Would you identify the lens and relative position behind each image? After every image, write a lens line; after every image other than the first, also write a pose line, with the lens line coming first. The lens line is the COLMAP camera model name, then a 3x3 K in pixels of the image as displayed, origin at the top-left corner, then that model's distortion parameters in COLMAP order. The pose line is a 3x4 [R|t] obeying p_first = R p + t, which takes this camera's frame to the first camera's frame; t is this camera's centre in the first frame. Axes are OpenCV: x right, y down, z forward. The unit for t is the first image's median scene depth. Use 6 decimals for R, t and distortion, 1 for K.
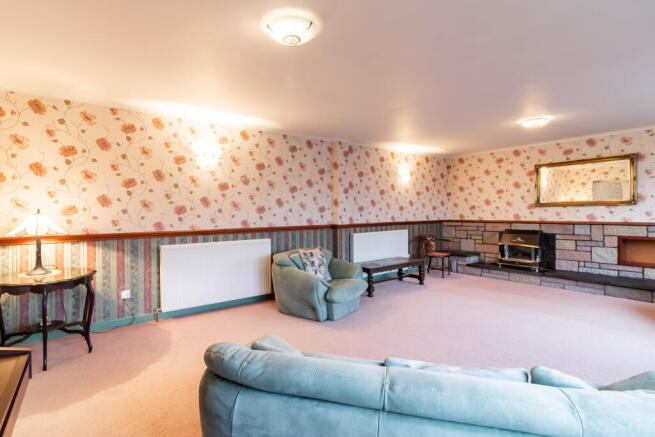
lens RADIAL K [[305.7, 0, 327.1], [0, 305.7, 213.8], [0, 0, 1]] dist [-0.005314, -0.002136]
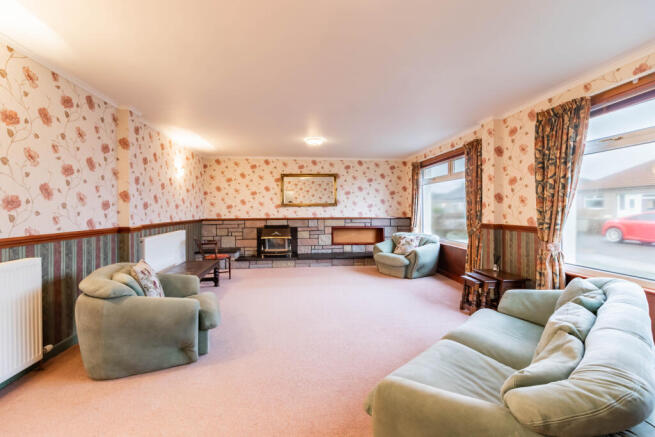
lens RADIAL K [[287.9, 0, 312.3], [0, 287.9, 213.3], [0, 0, 1]] dist [0.001749, -0.000150]
pose [[0.545204, -0.003635, 0.838296, -0.313731], [0.007445, 0.999972, -0.000505, 0.007349], [-0.838271, 0.006517, 0.545215, 0.291191]]
